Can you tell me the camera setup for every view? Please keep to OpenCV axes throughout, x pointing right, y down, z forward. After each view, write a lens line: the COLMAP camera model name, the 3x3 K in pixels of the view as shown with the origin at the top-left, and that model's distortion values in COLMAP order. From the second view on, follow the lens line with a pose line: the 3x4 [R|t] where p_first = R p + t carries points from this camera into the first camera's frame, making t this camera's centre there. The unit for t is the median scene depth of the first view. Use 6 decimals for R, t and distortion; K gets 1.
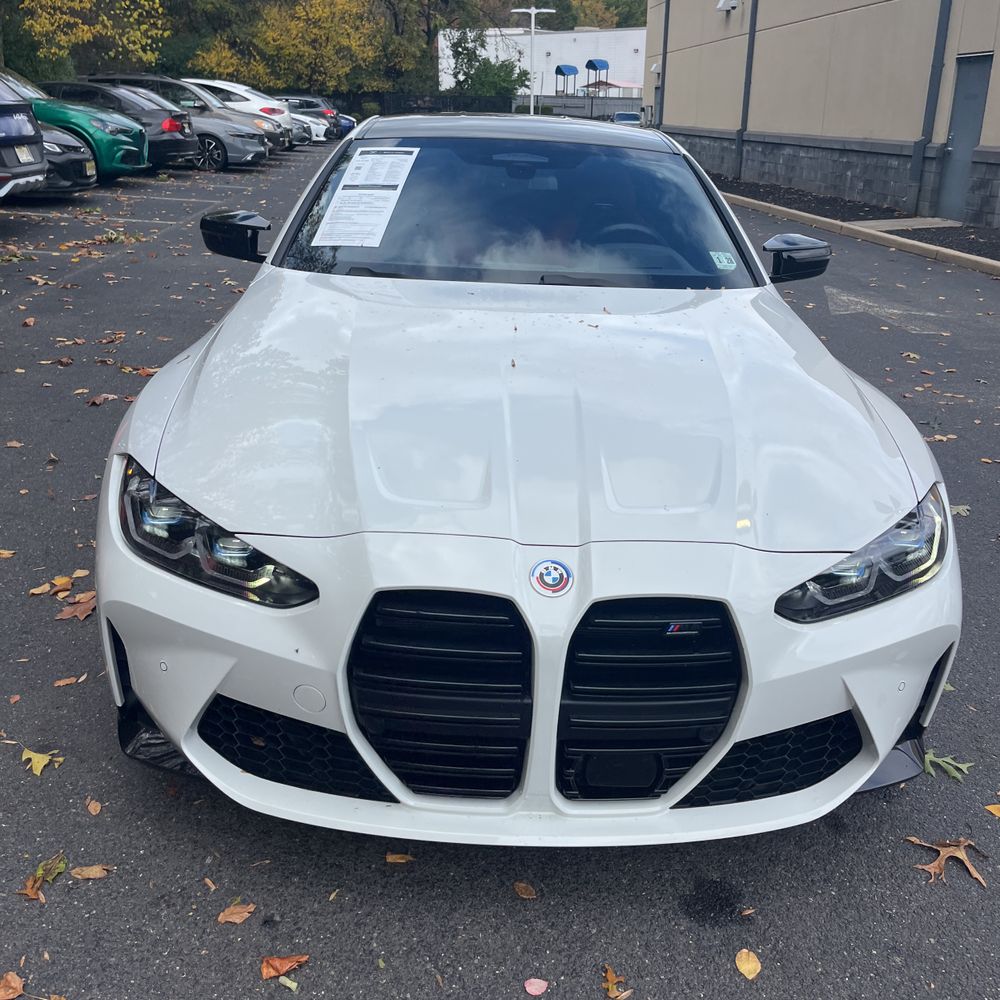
lens RADIAL K [[1022.4, 0, 497.0], [0, 1022.4, 483.1], [0, 0, 1]] dist [0.101750, -0.146599]
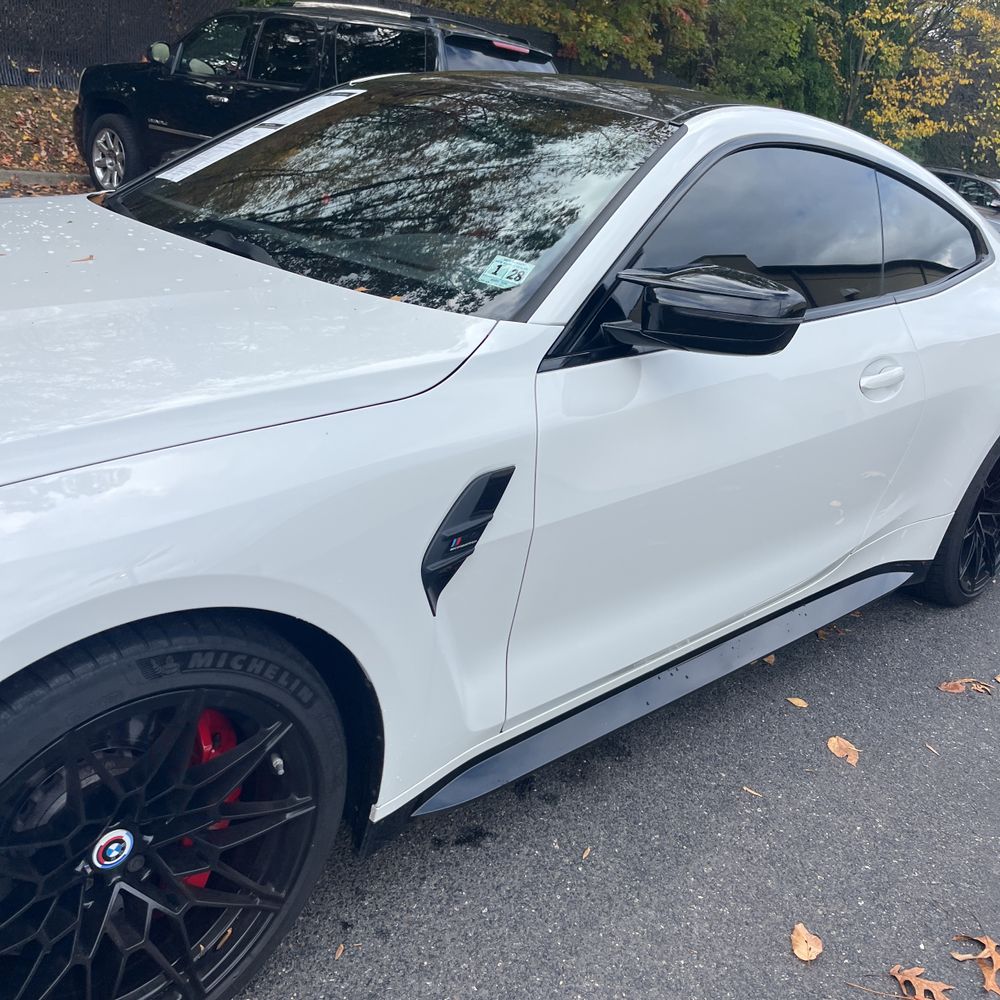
lens RADIAL K [[1016.6, 0, 500.0], [0, 1016.6, 500.0], [0, 0, 1]] dist [0.074840, -0.127656]
pose [[0.663336, 0.300211, -0.685462, 0.107097], [-0.356698, 0.932090, 0.063043, -0.022036], [0.657839, 0.202685, 0.725374, 0.101370]]
